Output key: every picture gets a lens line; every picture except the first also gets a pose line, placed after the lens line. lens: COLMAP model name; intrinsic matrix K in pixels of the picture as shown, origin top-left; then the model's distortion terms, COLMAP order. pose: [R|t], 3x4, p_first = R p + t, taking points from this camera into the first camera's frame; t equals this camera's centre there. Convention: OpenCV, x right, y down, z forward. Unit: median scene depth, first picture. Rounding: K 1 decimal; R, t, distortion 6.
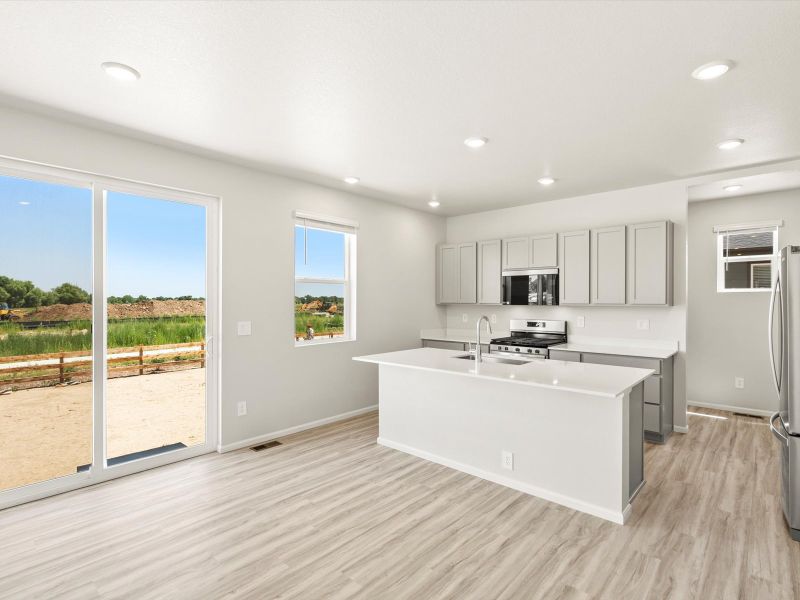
lens RADIAL K [[406.6, 0, 401.1], [0, 406.6, 303.5], [0, 0, 1]] dist [-0.001361, -0.000035]
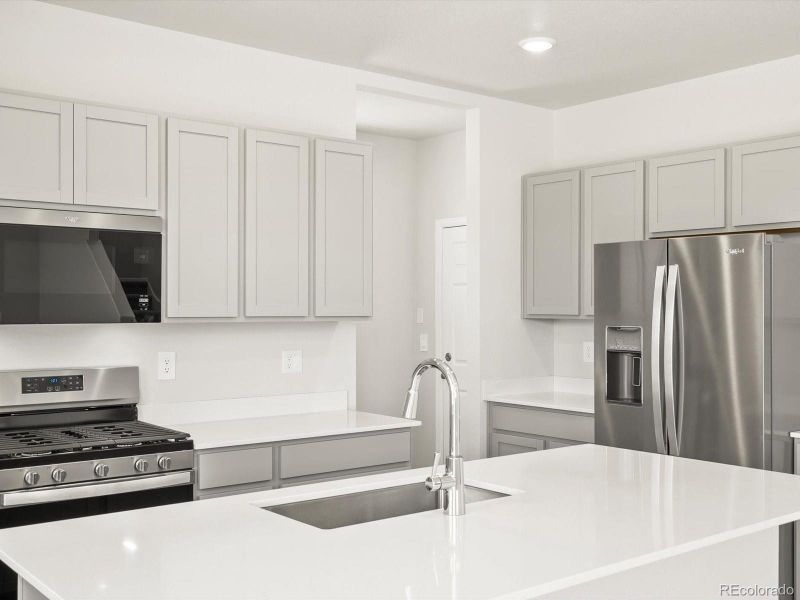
lens RADIAL K [[885.7, 0, 400.0], [0, 885.7, 307.1], [0, 0, 1]] dist [0.018013, 0.005444]
pose [[0.159777, 0.003244, 0.987148, -0.391245], [0.005655, 0.999975, -0.004201, -0.004930], [-0.987137, 0.006254, 0.159754, 0.780684]]
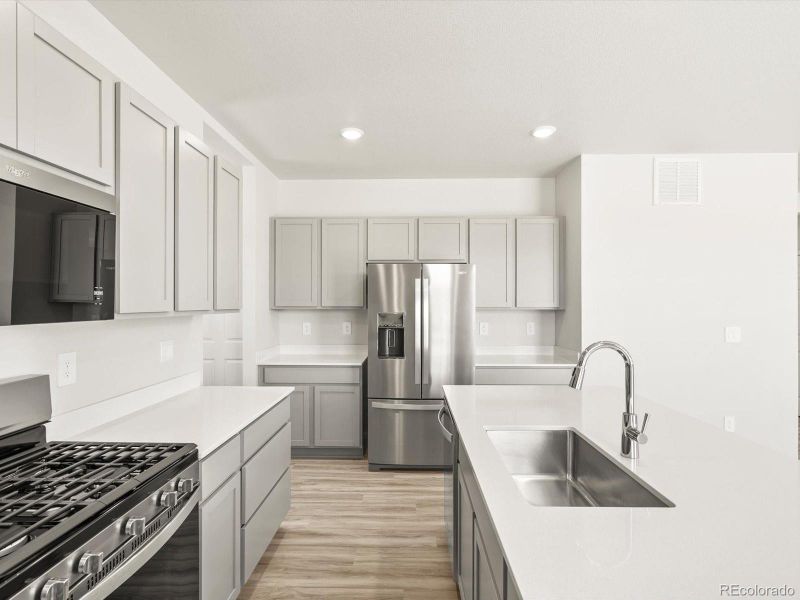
lens RADIAL K [[412.0, 0, 400.0], [0, 412.0, 300.0], [0, 0, 1]] dist [-0.001564, -0.000226]
pose [[-0.651294, 0.005822, 0.758803, 0.022775], [0.005739, 0.999980, -0.002747, -0.008784], [-0.758803, 0.002566, -0.651315, 1.200553]]
